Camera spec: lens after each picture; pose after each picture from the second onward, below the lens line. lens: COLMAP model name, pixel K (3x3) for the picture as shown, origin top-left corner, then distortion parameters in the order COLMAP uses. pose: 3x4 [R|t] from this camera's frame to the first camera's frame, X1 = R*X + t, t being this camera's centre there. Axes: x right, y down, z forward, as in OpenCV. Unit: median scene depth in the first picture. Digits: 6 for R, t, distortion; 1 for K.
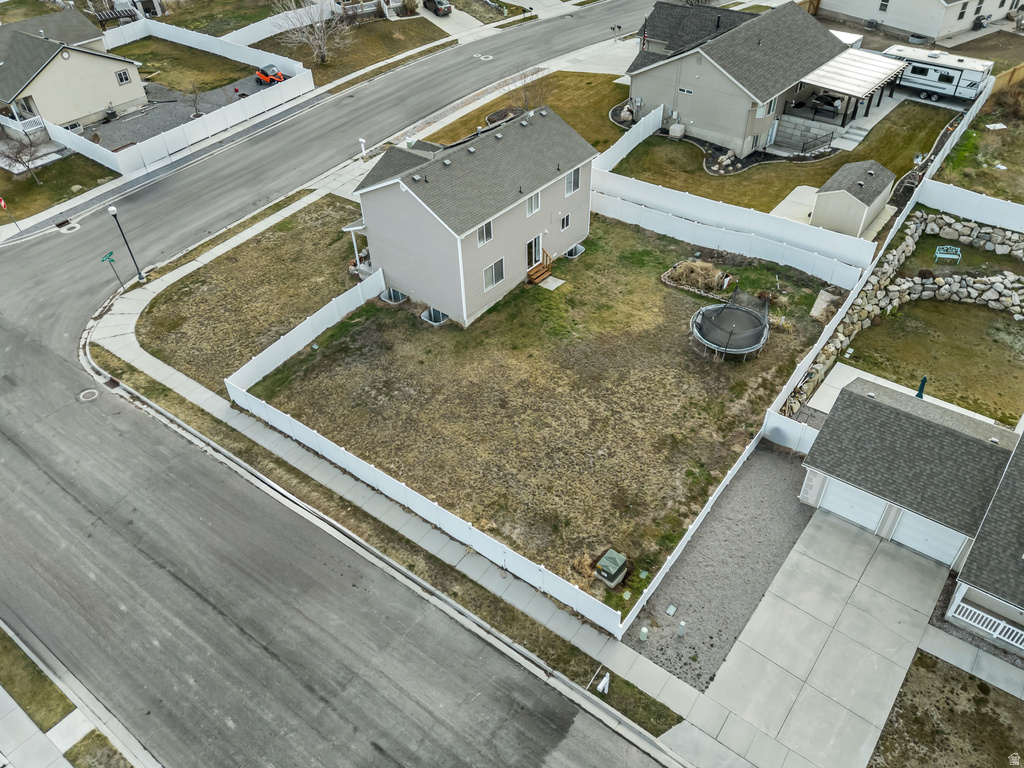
lens RADIAL K [[753.6, 0, 514.1], [0, 753.6, 383.1], [0, 0, 1]] dist [0.081743, -0.073122]
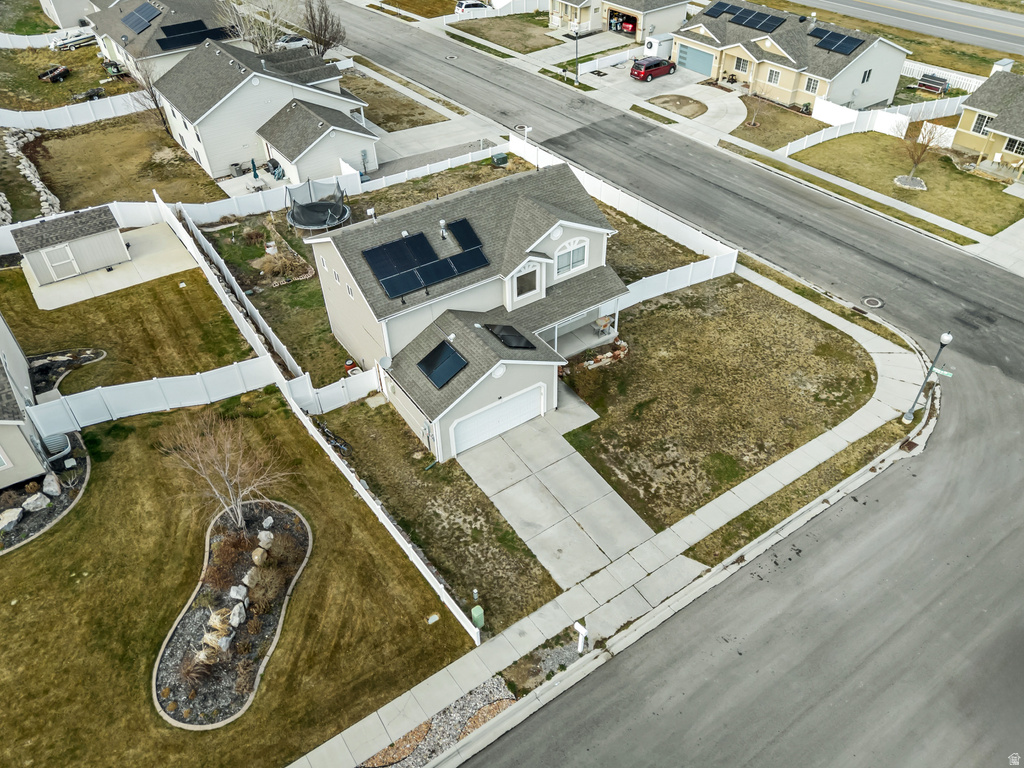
lens RADIAL K [[753.6, 0, 513.6], [0, 753.6, 382.7], [0, 0, 1]] dist [0.081743, -0.073122]
pose [[-0.953268, -0.160822, 0.255765, -0.354659], [0.225613, 0.184122, 0.956660, -1.079615], [-0.200944, 0.969657, -0.139234, 1.323254]]
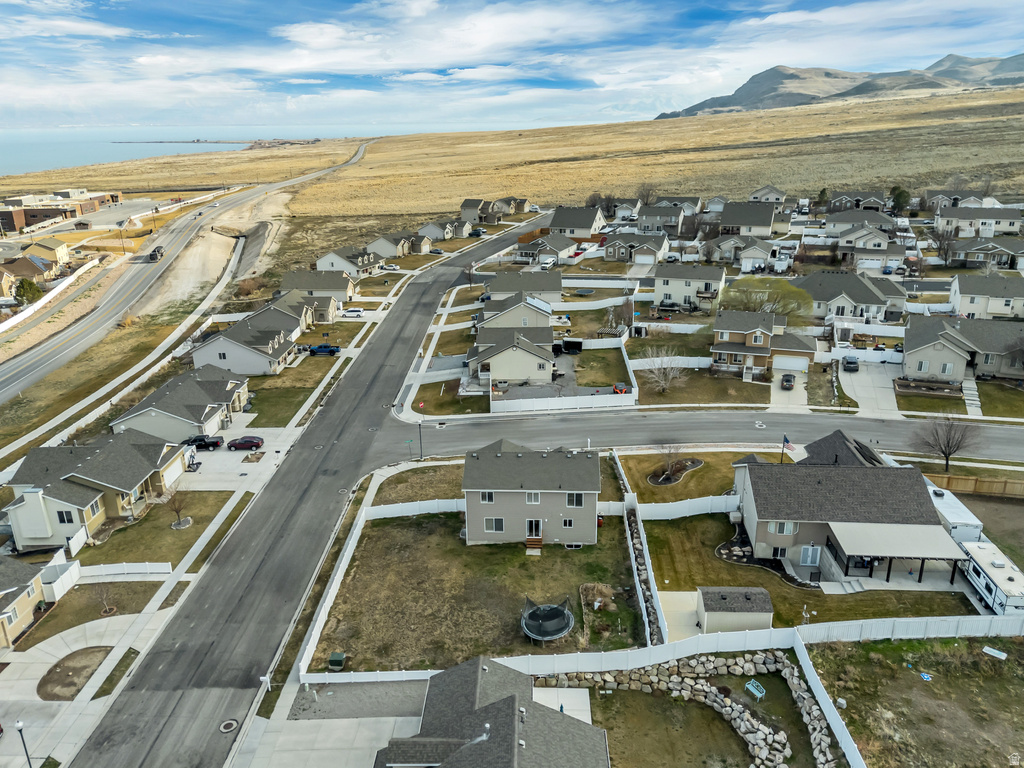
lens RADIAL K [[753.6, 0, 514.4], [0, 753.6, 384.5], [0, 0, 1]] dist [0.081743, -0.073122]
pose [[0.585588, 0.282479, -0.759798, 1.182451], [-0.521776, 0.848674, -0.086619, -0.289291], [0.620352, 0.447167, 0.644364, -0.172827]]
